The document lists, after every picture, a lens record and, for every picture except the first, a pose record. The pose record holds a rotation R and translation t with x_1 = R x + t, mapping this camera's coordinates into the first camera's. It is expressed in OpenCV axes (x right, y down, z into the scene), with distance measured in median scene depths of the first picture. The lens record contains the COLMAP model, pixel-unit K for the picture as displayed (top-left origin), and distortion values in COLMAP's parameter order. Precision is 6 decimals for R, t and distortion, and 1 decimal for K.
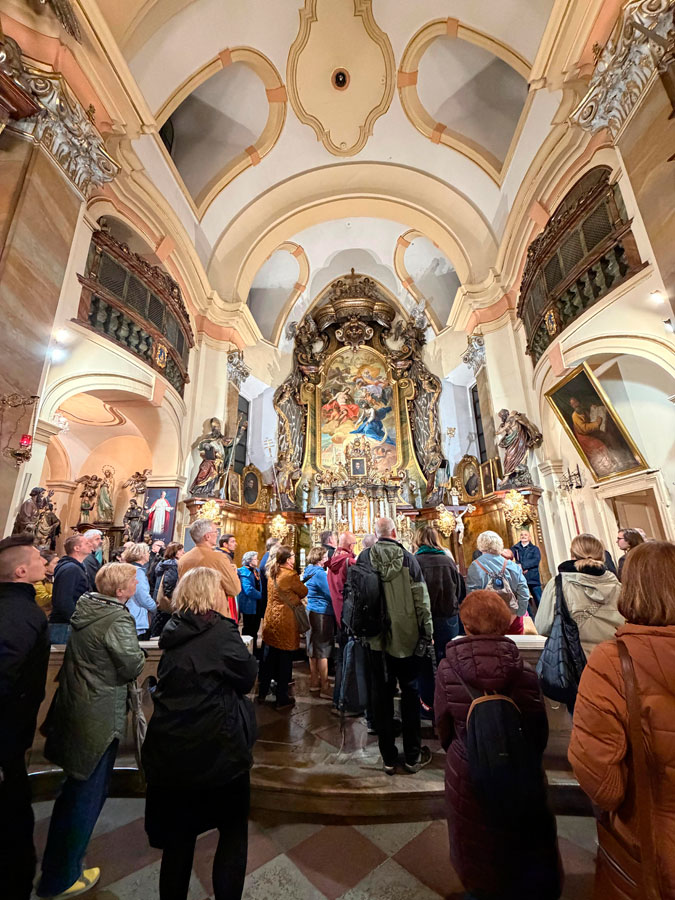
lens RADIAL K [[355.2, 0, 337.6], [0, 355.2, 447.9], [0, 0, 1]] dist [0.000570, -0.000162]
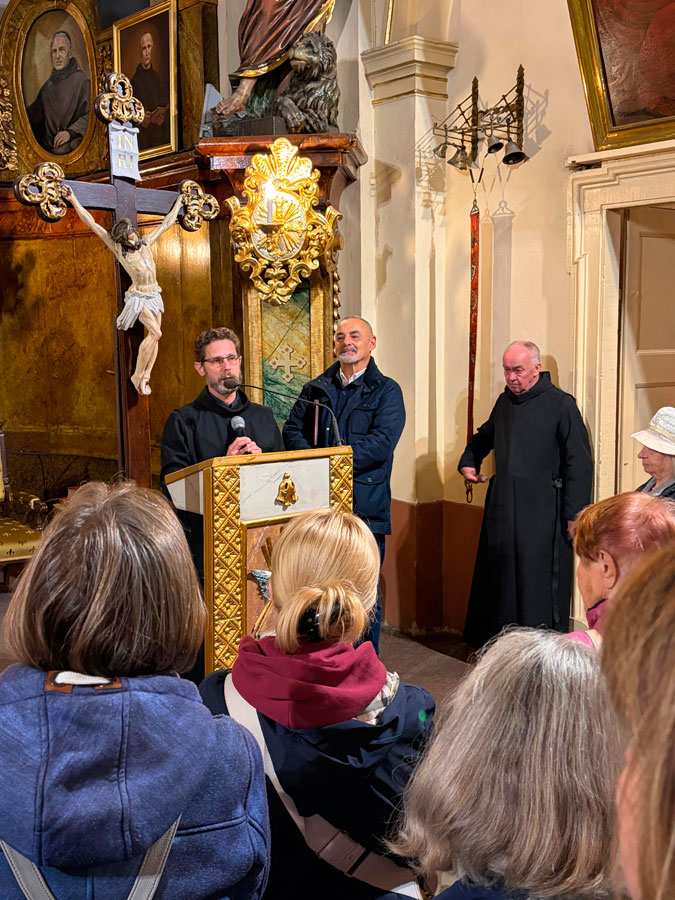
lens RADIAL K [[1046.2, 0, 328.2], [0, 1046.2, 486.3], [0, 0, 1]] dist [-0.004943, 0.000000]
pose [[0.756837, -0.089347, 0.647468, 0.032352], [-0.189585, 0.918015, 0.348290, 0.058210], [-0.625504, -0.386349, 0.677849, 0.301817]]
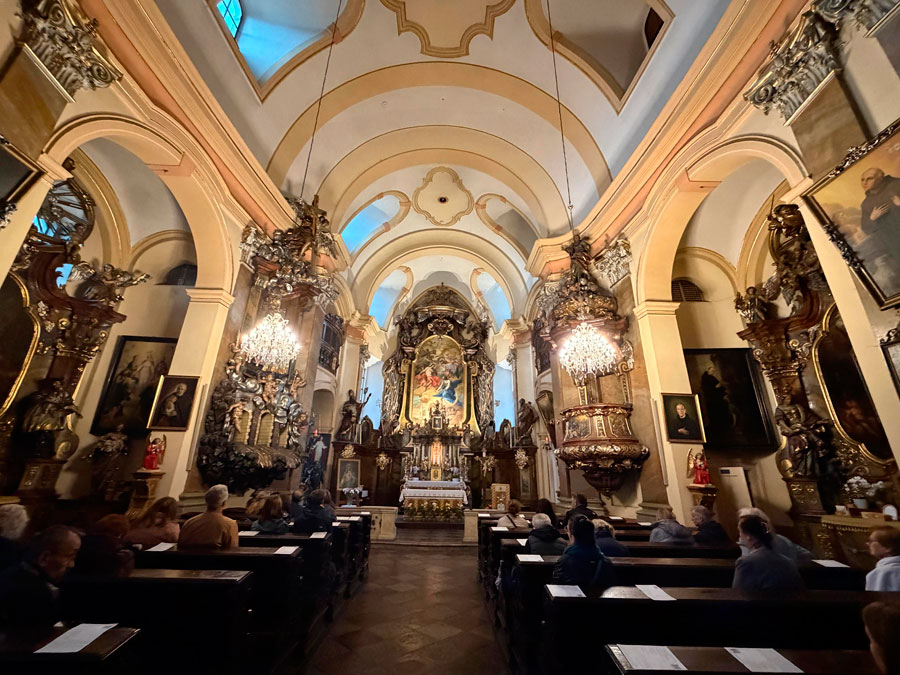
lens RADIAL K [[368.5, 0, 446.7], [0, 368.5, 341.6], [0, 0, 1]] dist [-0.000196, -0.000009]
pose [[0.993910, 0.074750, 0.080970, -0.058351], [-0.068942, 0.994997, -0.072298, -0.187784], [-0.085969, 0.066276, 0.994091, -0.641671]]
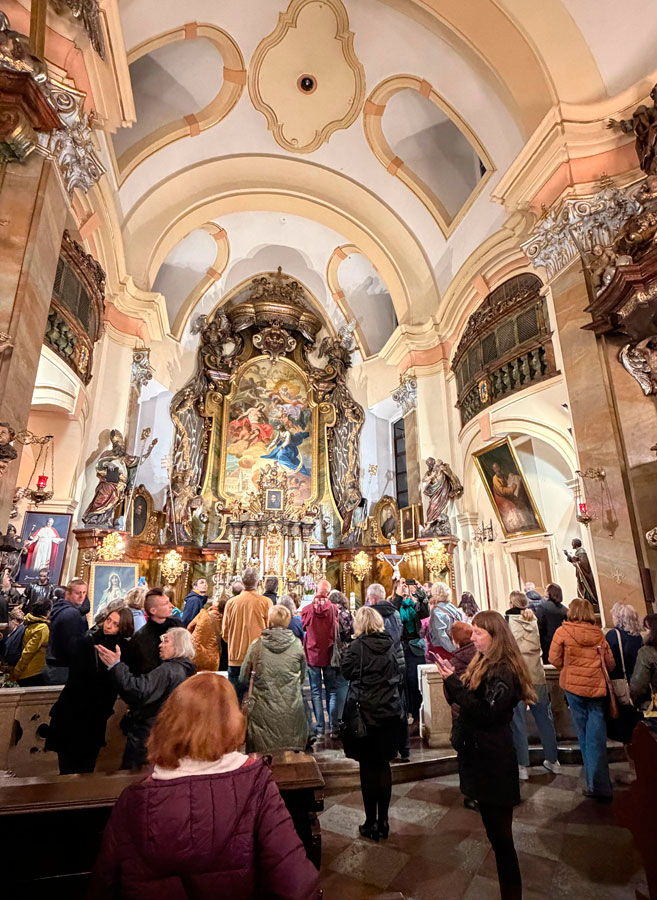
lens RADIAL K [[469.0, 0, 327.4], [0, 469.0, 451.2], [0, 0, 1]] dist [-0.002611, 0.000746]
pose [[0.949768, 0.103047, 0.295504, -0.174659], [-0.100178, 0.994658, -0.024878, -0.051664], [-0.296489, -0.005975, 0.955017, -0.161376]]
